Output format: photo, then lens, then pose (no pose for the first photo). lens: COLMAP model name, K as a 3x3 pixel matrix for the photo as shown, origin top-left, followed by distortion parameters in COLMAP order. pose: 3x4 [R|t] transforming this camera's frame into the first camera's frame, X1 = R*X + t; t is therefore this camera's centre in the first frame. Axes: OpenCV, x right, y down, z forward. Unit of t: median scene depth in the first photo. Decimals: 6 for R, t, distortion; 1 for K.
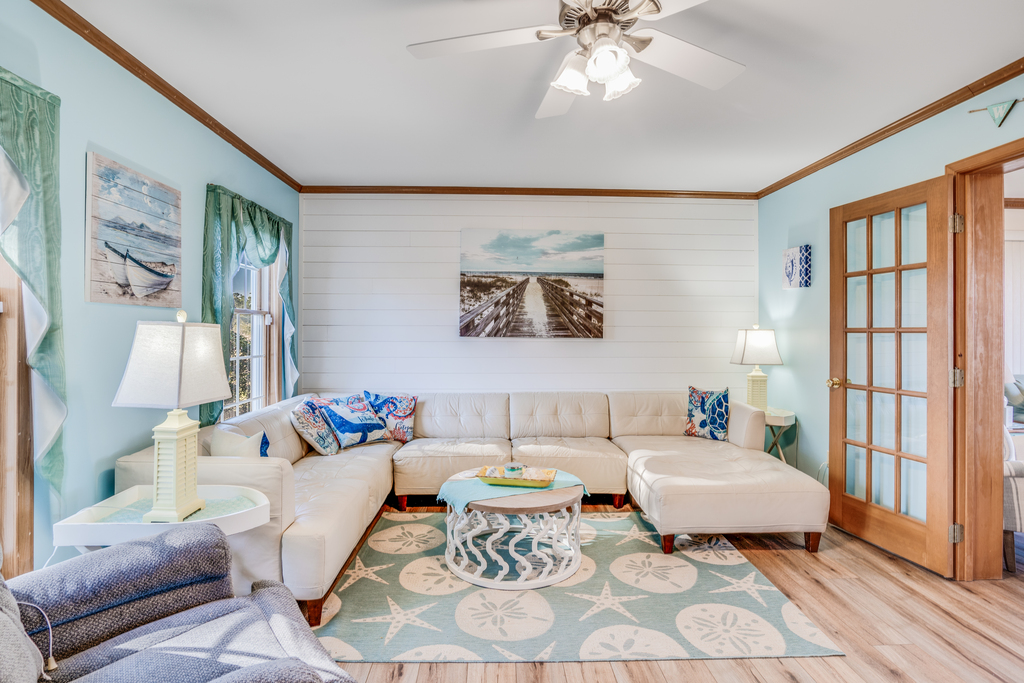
lens RADIAL K [[534.0, 0, 506.4], [0, 534.0, 326.9], [0, 0, 1]] dist [-0.022533, 0.013324]
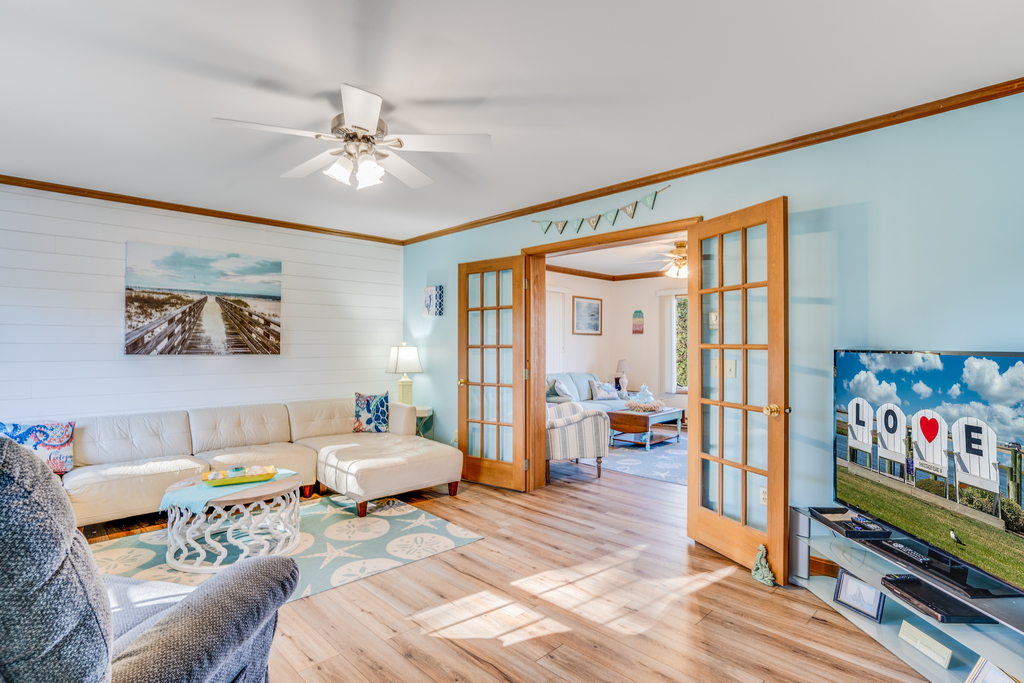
lens RADIAL K [[534.0, 0, 516.6], [0, 534.0, 341.4], [0, 0, 1]] dist [-0.022533, 0.013324]
pose [[0.742833, 0.001638, 0.669475, -0.233787], [0.000280, 0.999996, -0.002758, -0.003433], [-0.669477, 0.002237, 0.742829, -0.185388]]
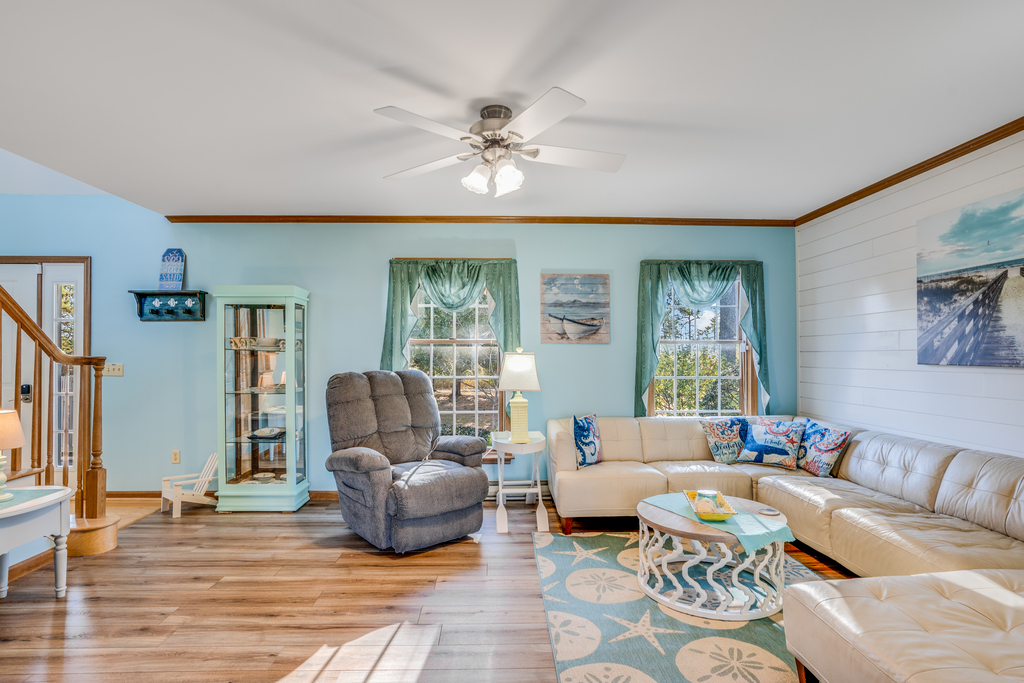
lens RADIAL K [[534.0, 0, 496.3], [0, 534.0, 350.6], [0, 0, 1]] dist [-0.022533, 0.013324]
pose [[-0.034215, -0.013451, -0.999324, 0.789599], [0.005663, 0.999891, -0.013652, 0.006524], [0.999398, -0.006126, -0.034135, 0.505357]]
